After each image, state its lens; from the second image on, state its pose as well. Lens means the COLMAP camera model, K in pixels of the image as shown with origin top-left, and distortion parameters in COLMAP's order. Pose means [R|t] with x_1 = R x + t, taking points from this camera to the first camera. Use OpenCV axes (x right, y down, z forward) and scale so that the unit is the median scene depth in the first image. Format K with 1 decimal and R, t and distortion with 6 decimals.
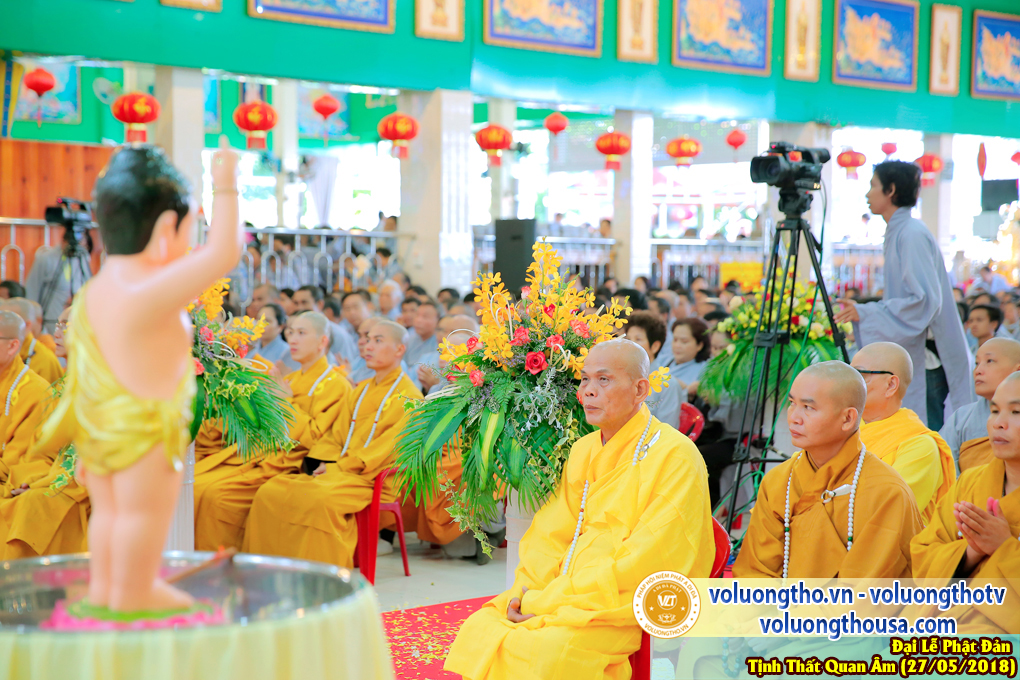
lens RADIAL K [[1891.0, 0, 510.0], [0, 1891.0, 340.0], [0, 0, 1]] dist [0.212401, 0.055547]
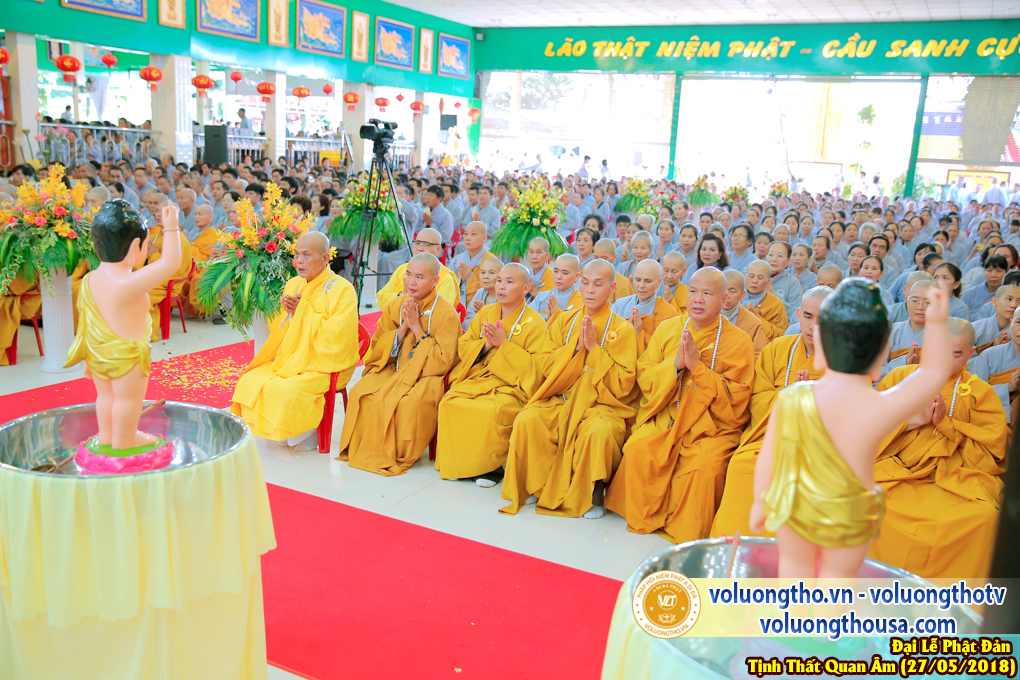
lens RADIAL K [[900.3, 0, 510.0], [0, 900.3, 340.0], [0, 0, 1]] dist [-0.053298, 0.107329]
pose [[0.944194, -0.022789, 0.328601, -0.039905], [-0.037516, 0.983672, 0.176019, -0.043576], [-0.327247, -0.178524, 0.927922, 0.019536]]
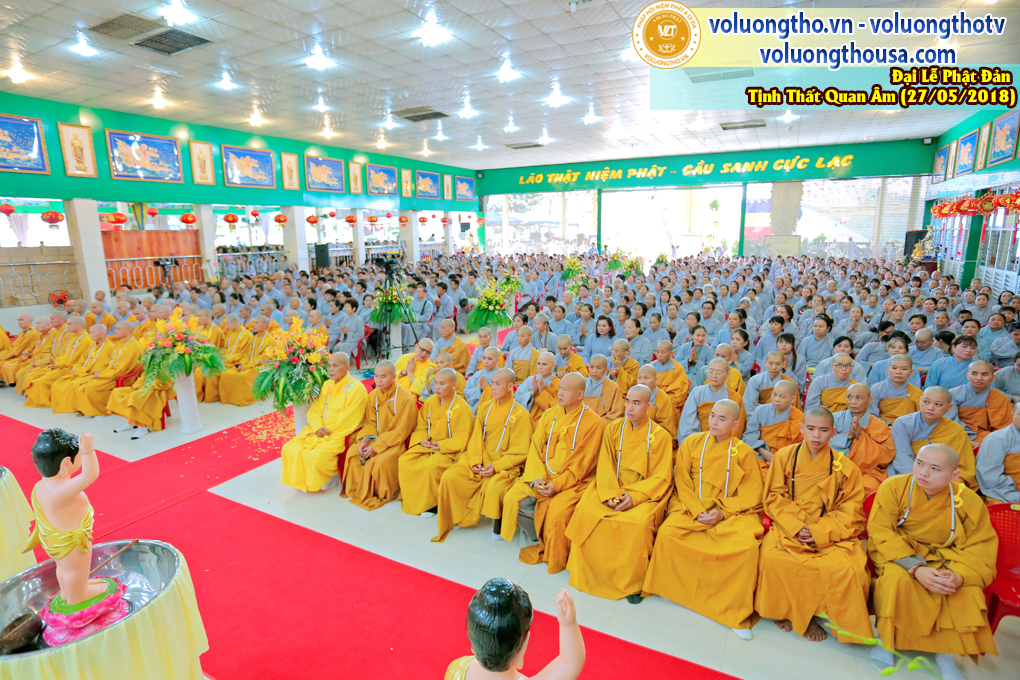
lens RADIAL K [[524.0, 0, 510.0], [0, 524.0, 340.0], [0, 0, 1]] dist [-0.081153, 0.038442]
pose [[0.949847, -0.084128, 0.301187, 0.062455], [0.031397, 0.983922, 0.175815, -0.102858], [-0.311135, -0.157541, 0.937217, 0.067631]]
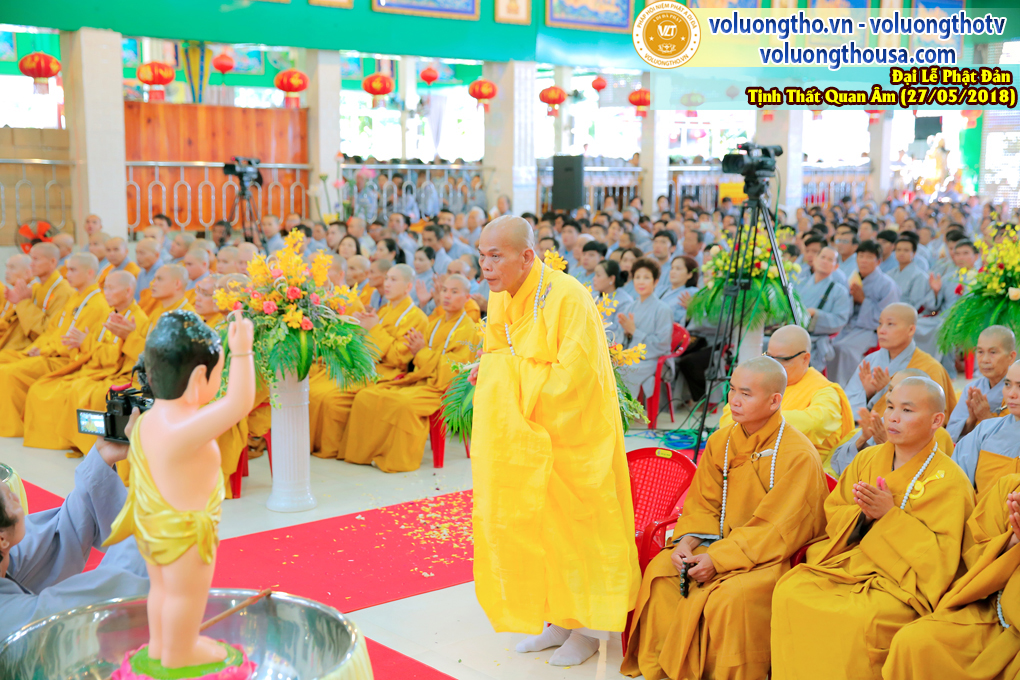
lens RADIAL K [[1344.6, 0, 510.0], [0, 1344.6, 340.0], [0, 0, 1]] dist [0.071512, 0.072319]
pose [[0.998651, 0.006225, -0.051545, 0.025307], [-0.001140, 0.995176, 0.098099, -0.056019], [0.051907, -0.097908, 0.993841, 0.031398]]
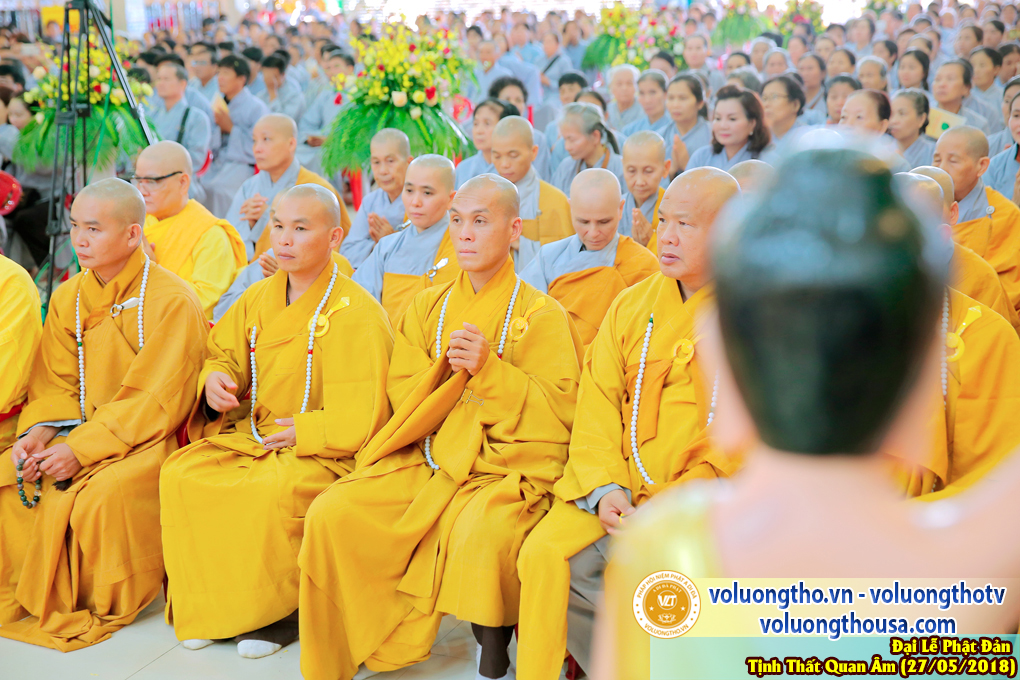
lens RADIAL K [[1538.9, 0, 487.7], [0, 1538.9, 306.2], [0, 0, 1]] dist [0.238205, -0.595801]
pose [[0.930643, -0.116074, 0.347030, 0.036822], [0.057671, 0.983030, 0.174144, -0.033403], [-0.361354, -0.142053, 0.921544, 0.089699]]
